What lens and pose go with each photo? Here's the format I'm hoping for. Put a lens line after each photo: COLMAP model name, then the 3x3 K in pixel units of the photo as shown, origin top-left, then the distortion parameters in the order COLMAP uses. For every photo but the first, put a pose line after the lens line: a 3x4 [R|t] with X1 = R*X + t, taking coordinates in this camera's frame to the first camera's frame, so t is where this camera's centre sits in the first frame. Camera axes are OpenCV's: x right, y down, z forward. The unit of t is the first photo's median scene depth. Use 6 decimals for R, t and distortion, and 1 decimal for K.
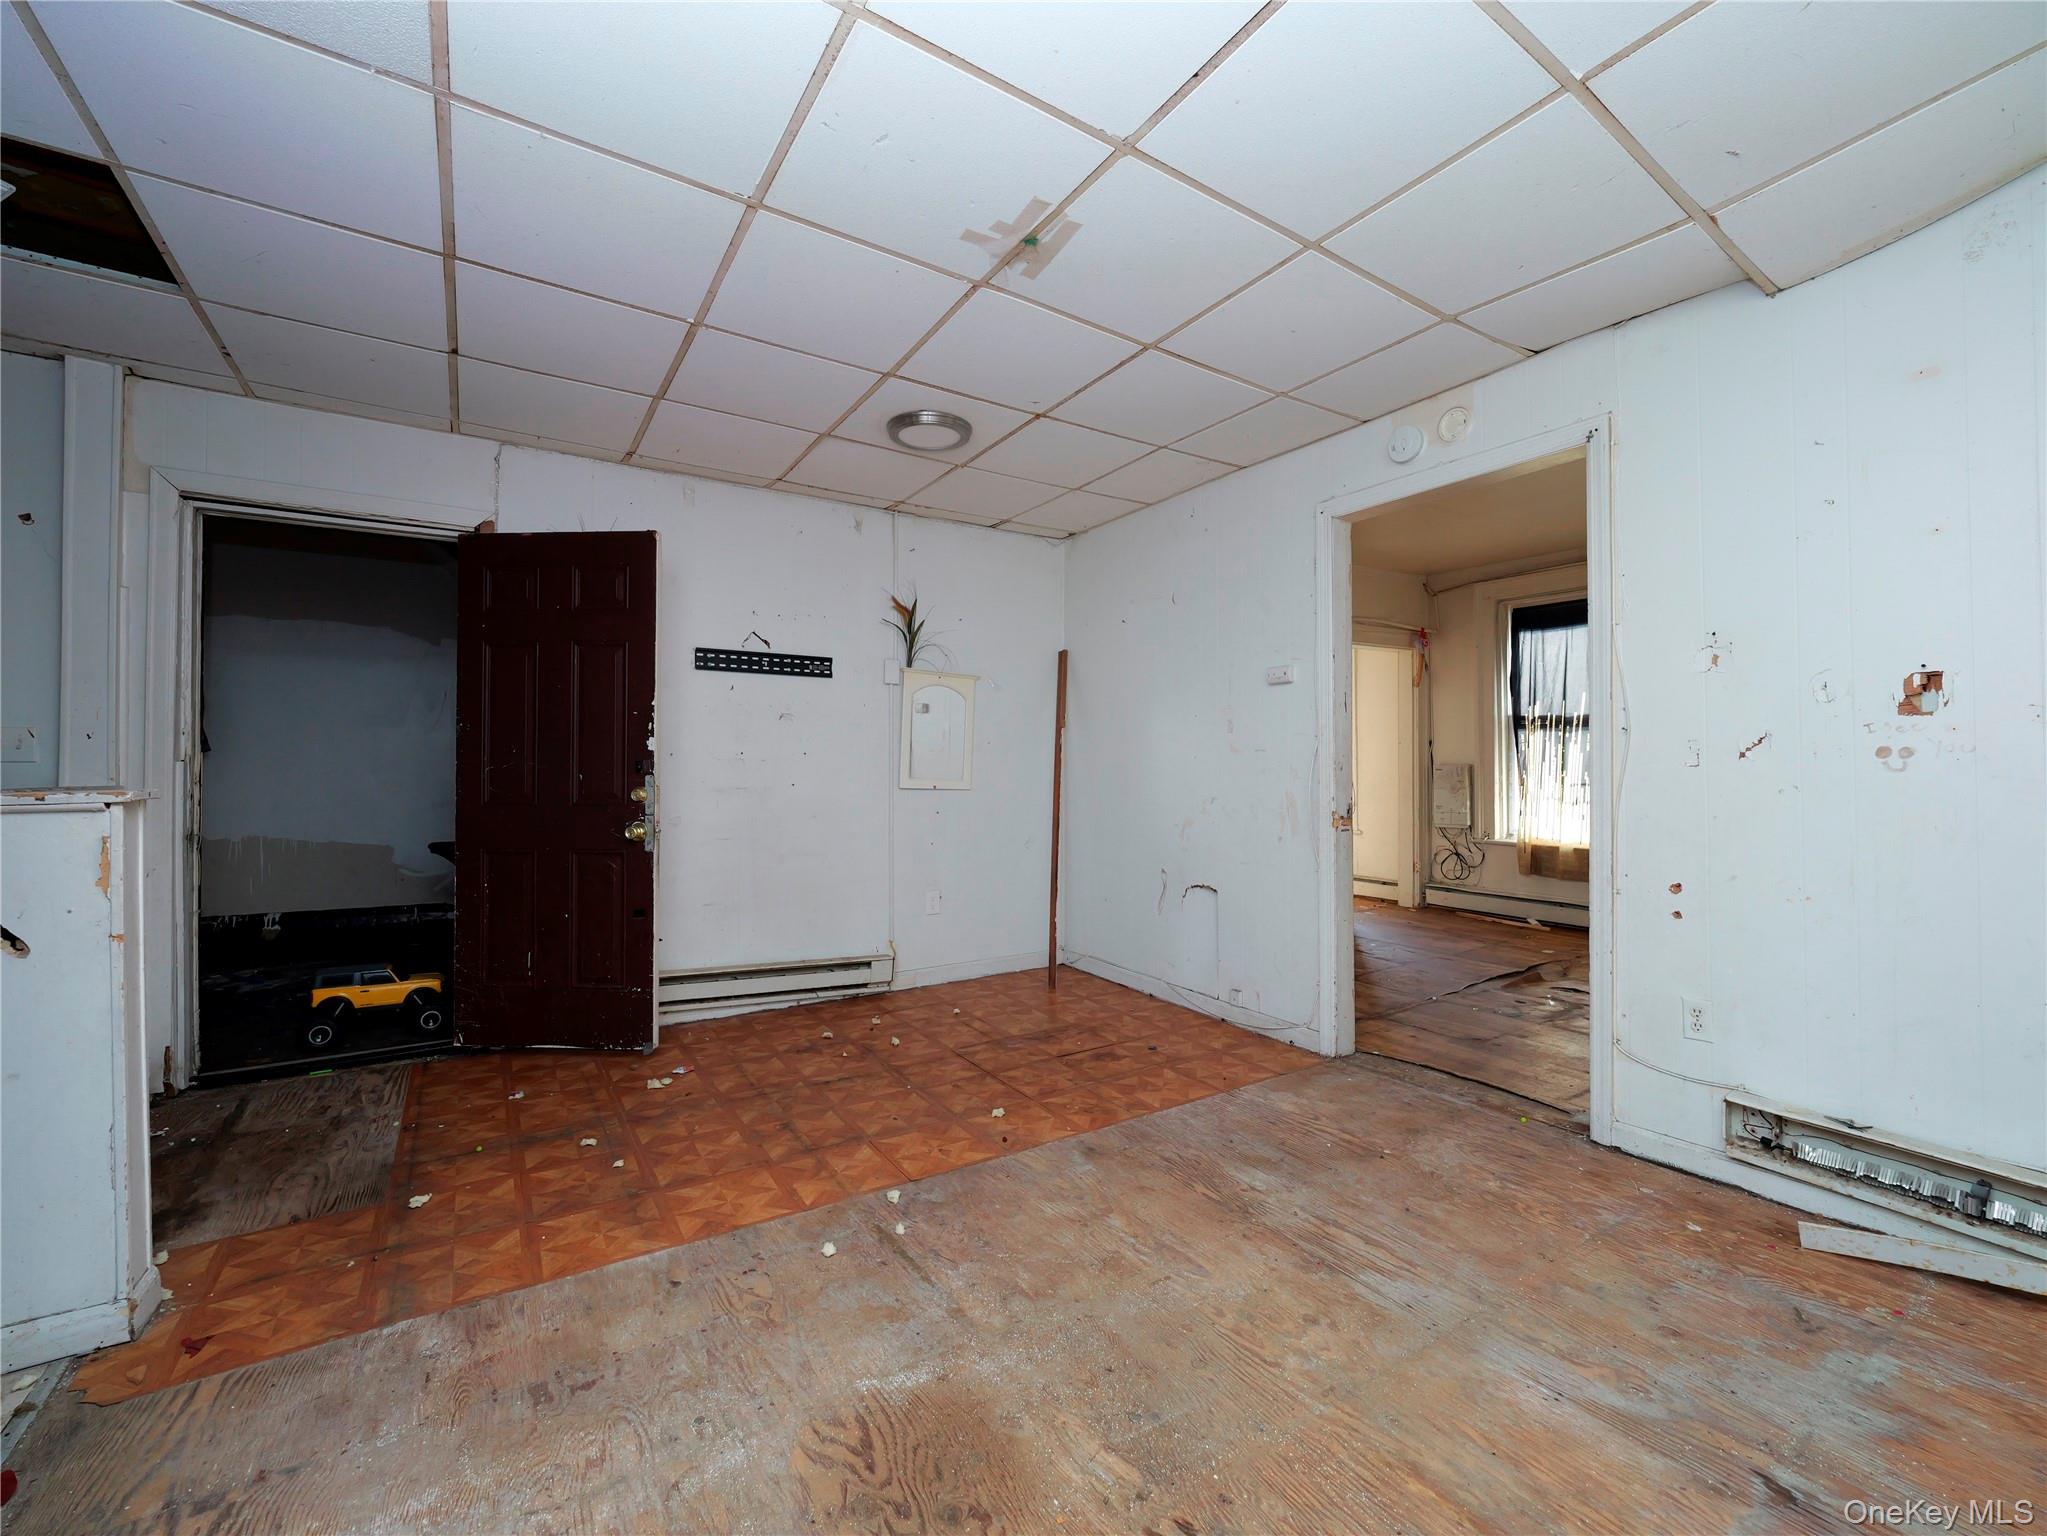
lens RADIAL K [[852.5, 0, 1023.5], [0, 852.5, 768.0], [0, 0, 1]] dist [-0.005499, 0.001152]
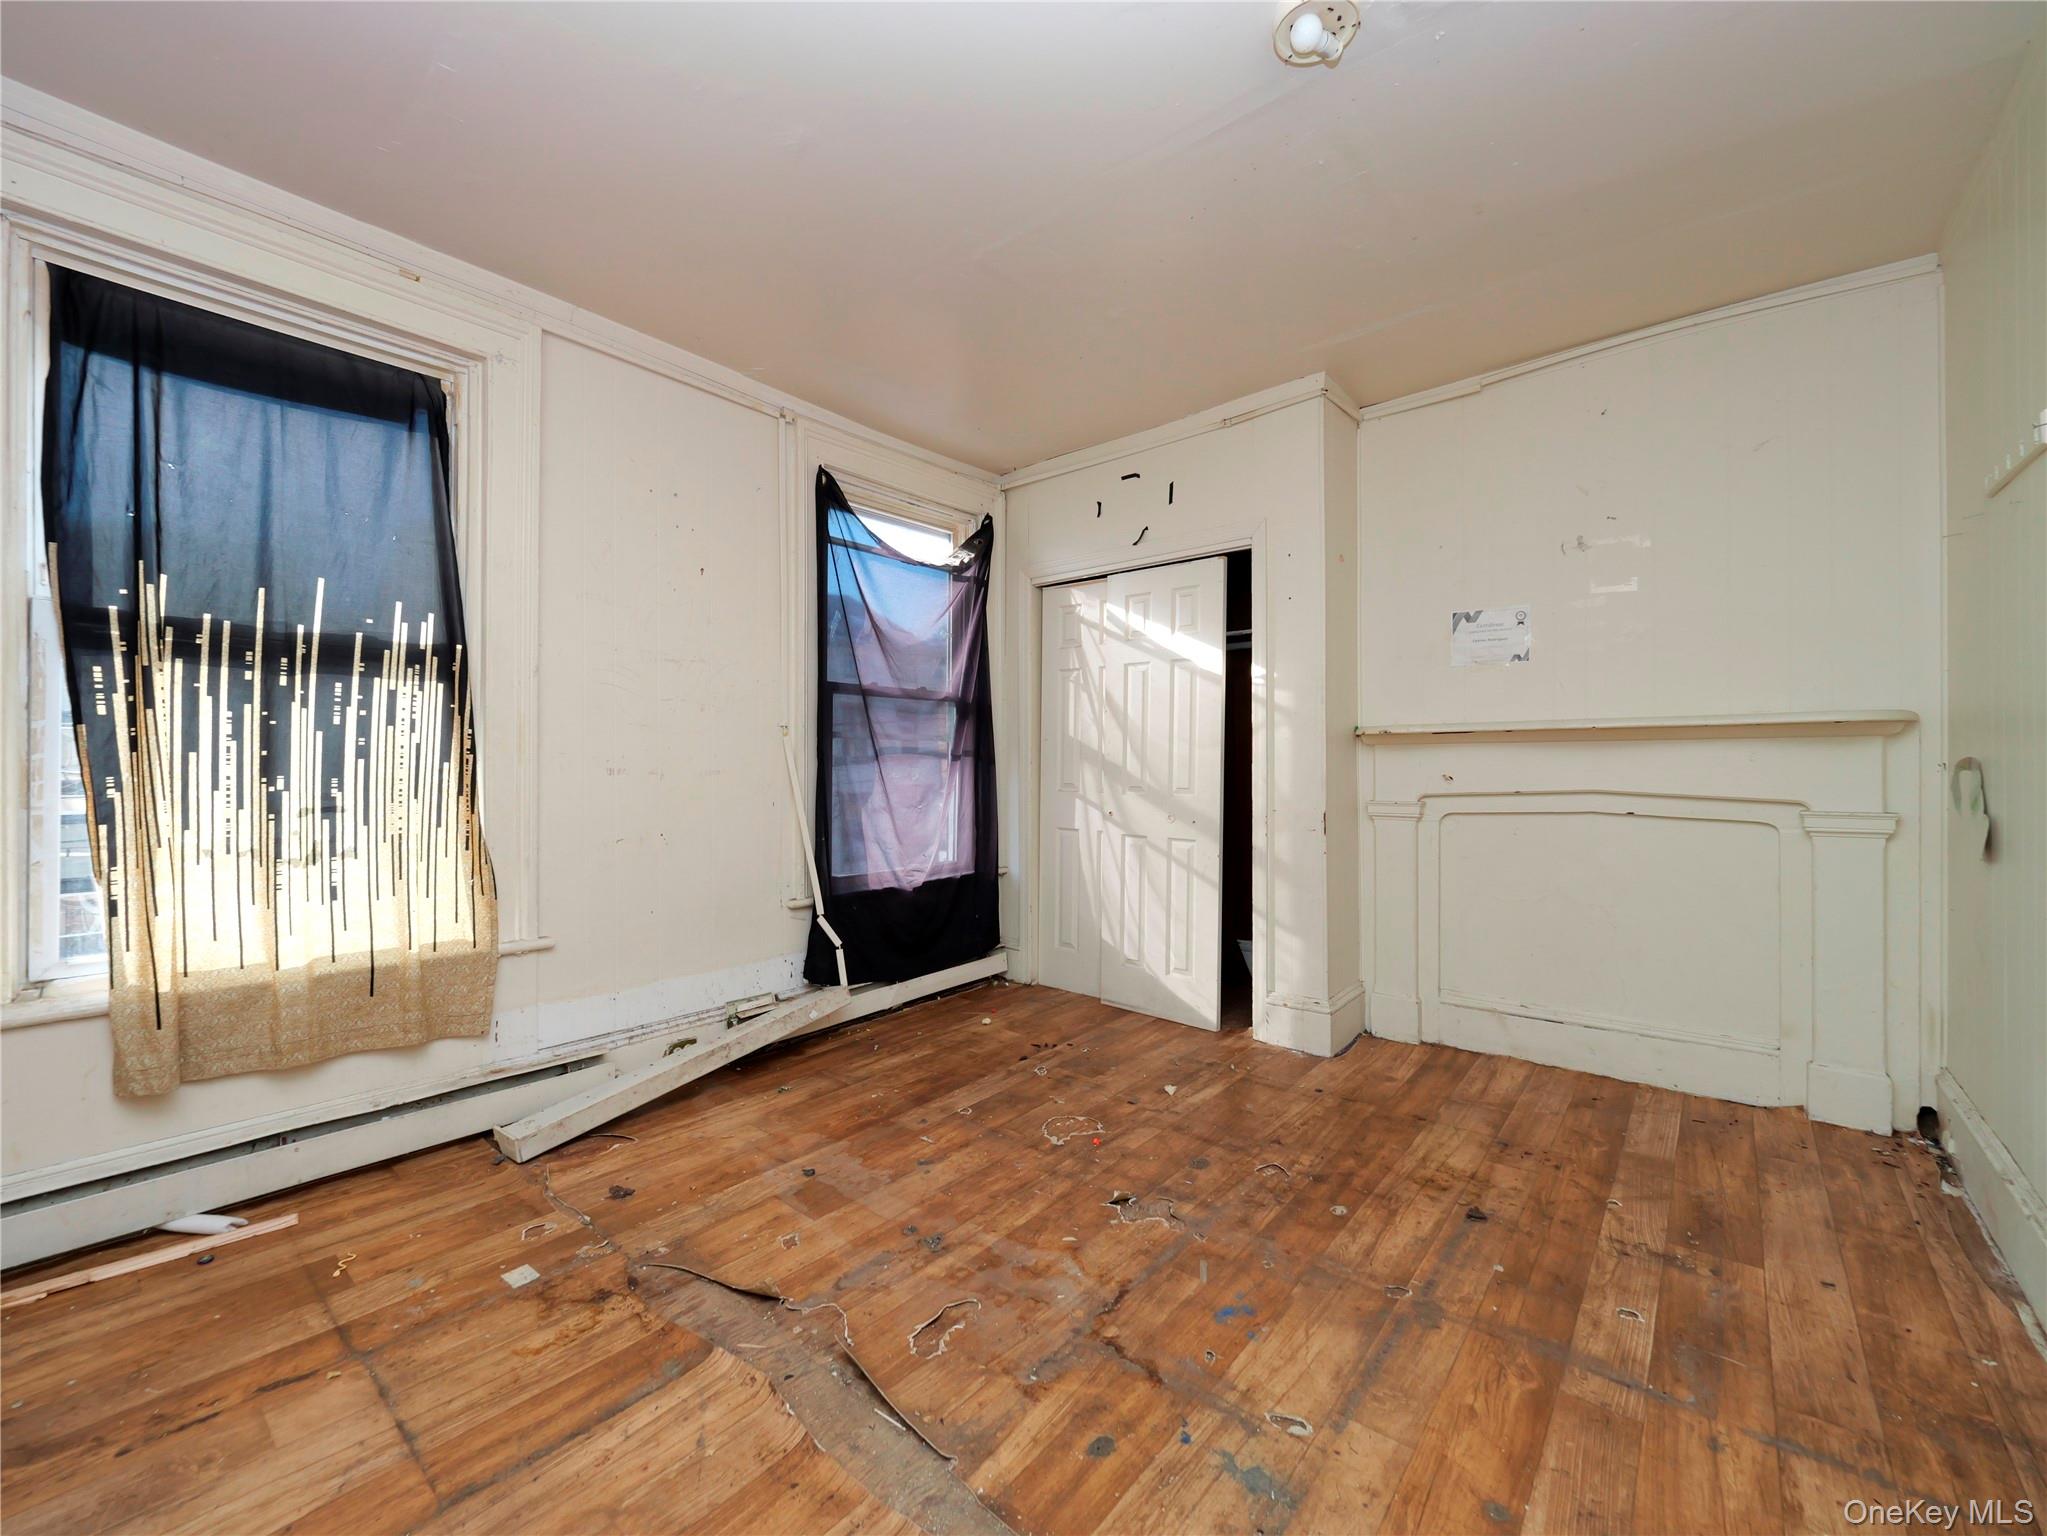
lens RADIAL K [[834.2, 0, 1018.8], [0, 834.2, 760.8], [0, 0, 1]] dist [-0.015445, 0.003884]
pose [[-0.289085, 0.004077, 0.957295, 0.447519], [0.006908, 0.999974, -0.002172, -0.001703], [-0.957278, 0.005985, -0.289106, 1.826074]]
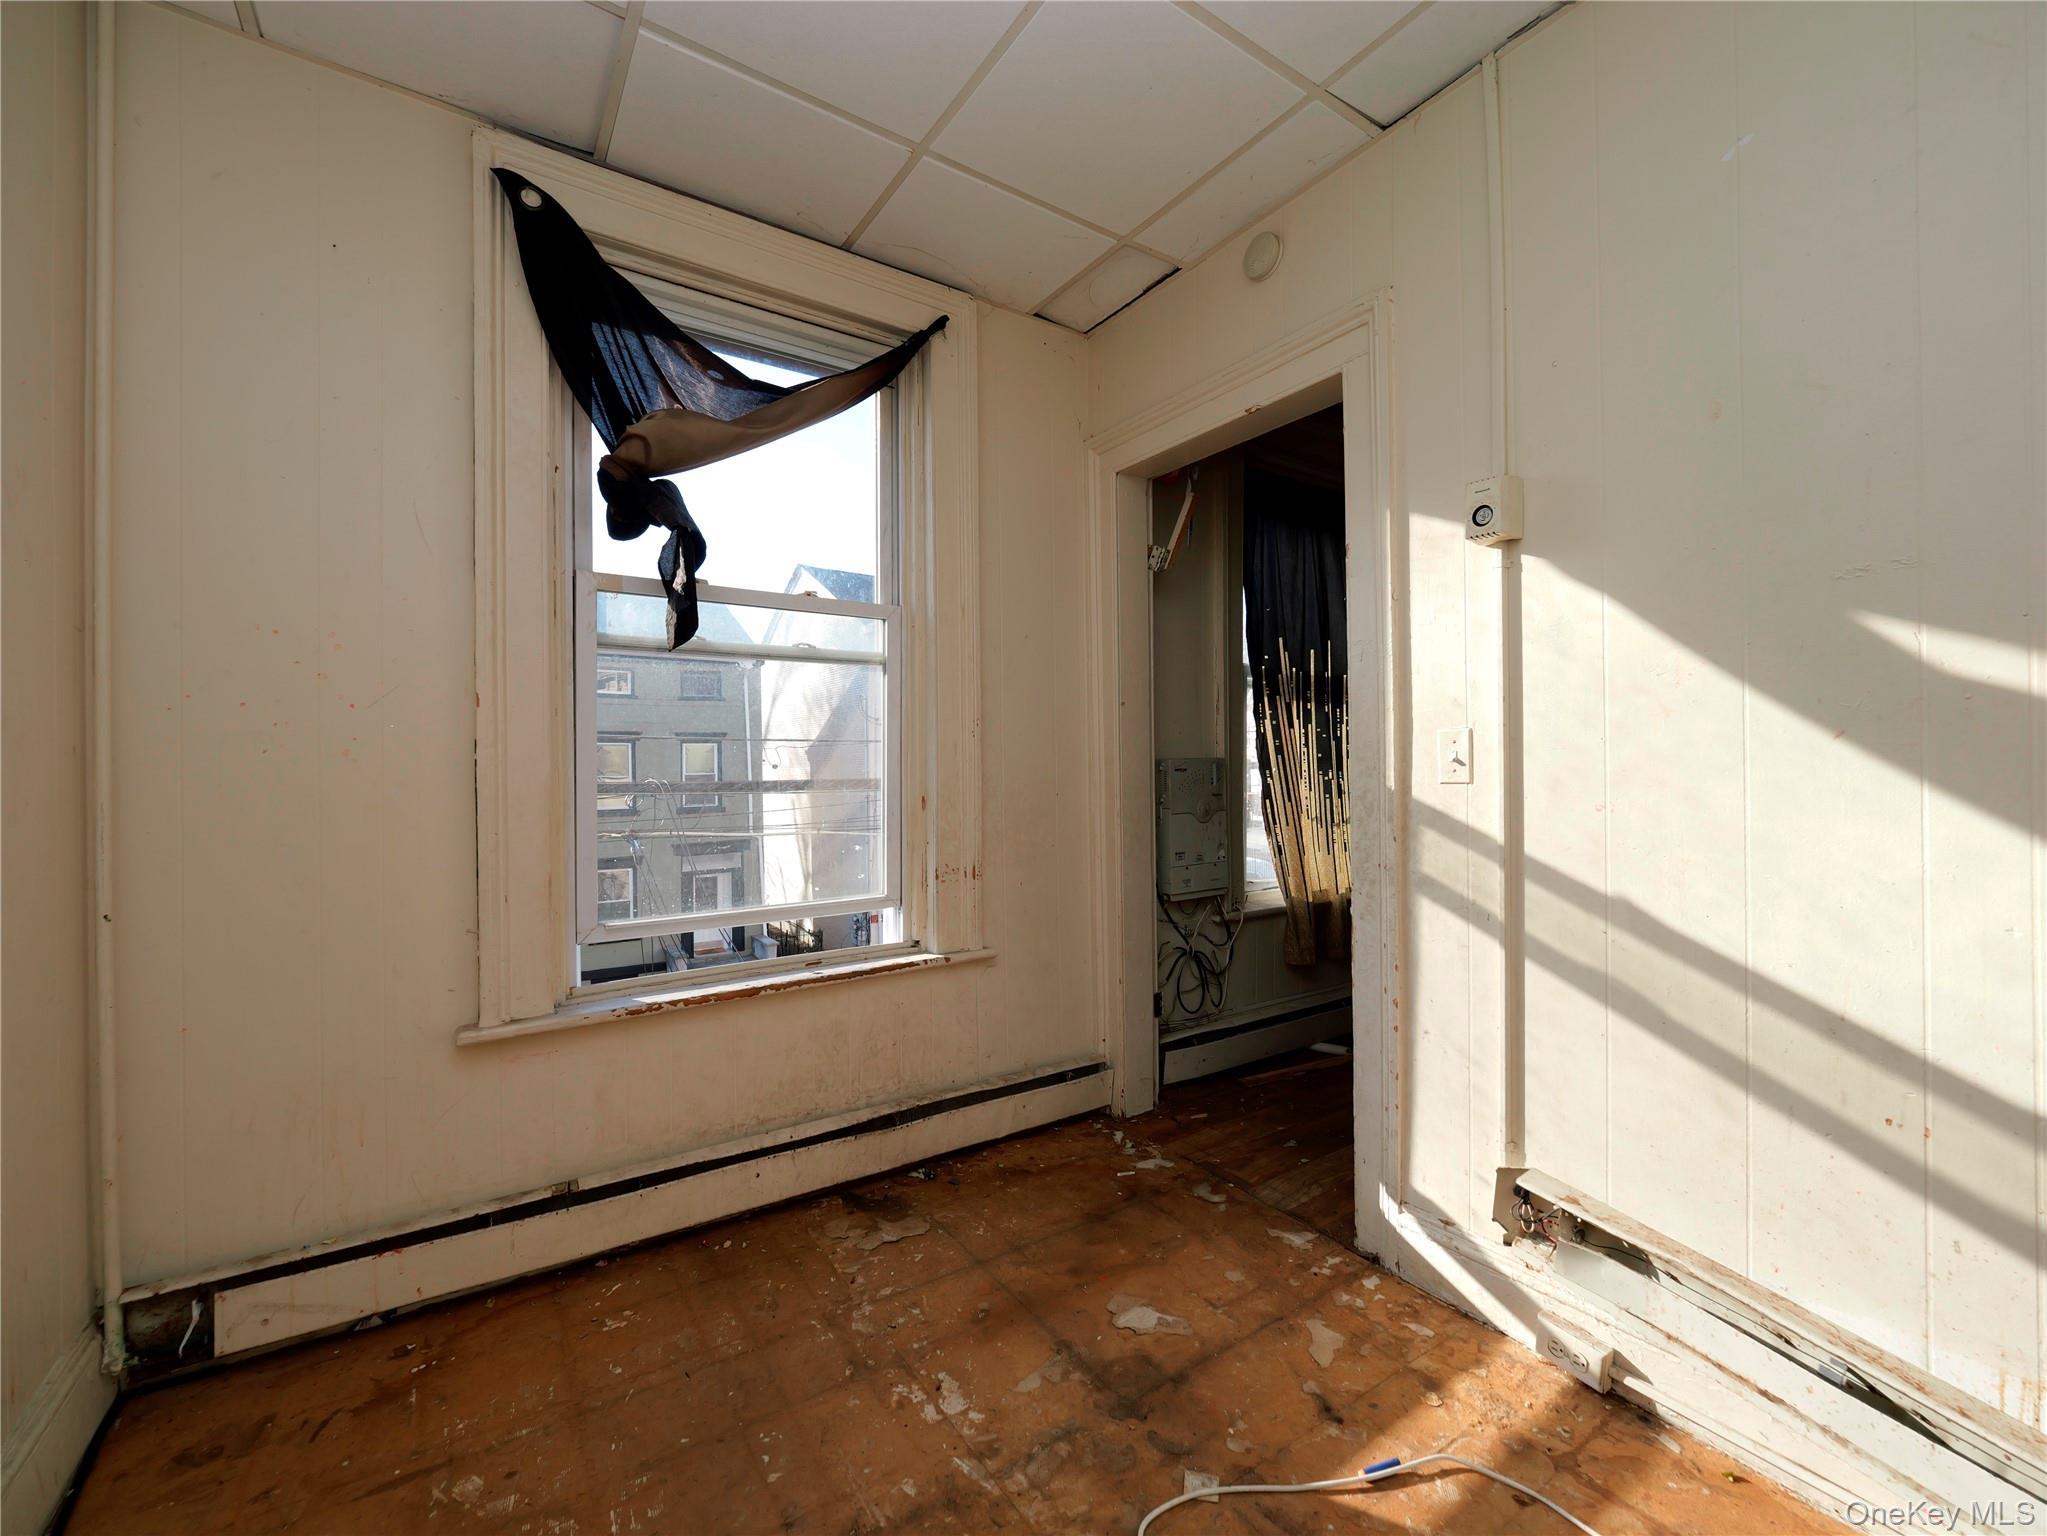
lens RADIAL K [[852.5, 0, 1023.5], [0, 852.5, 768.0], [0, 0, 1]] dist [-0.005499, 0.001152]
pose [[-0.017681, 0.003537, 0.999837, 0.132318], [0.009358, 0.999951, -0.003372, 0.003748], [-0.999800, 0.009297, -0.017713, 2.802798]]
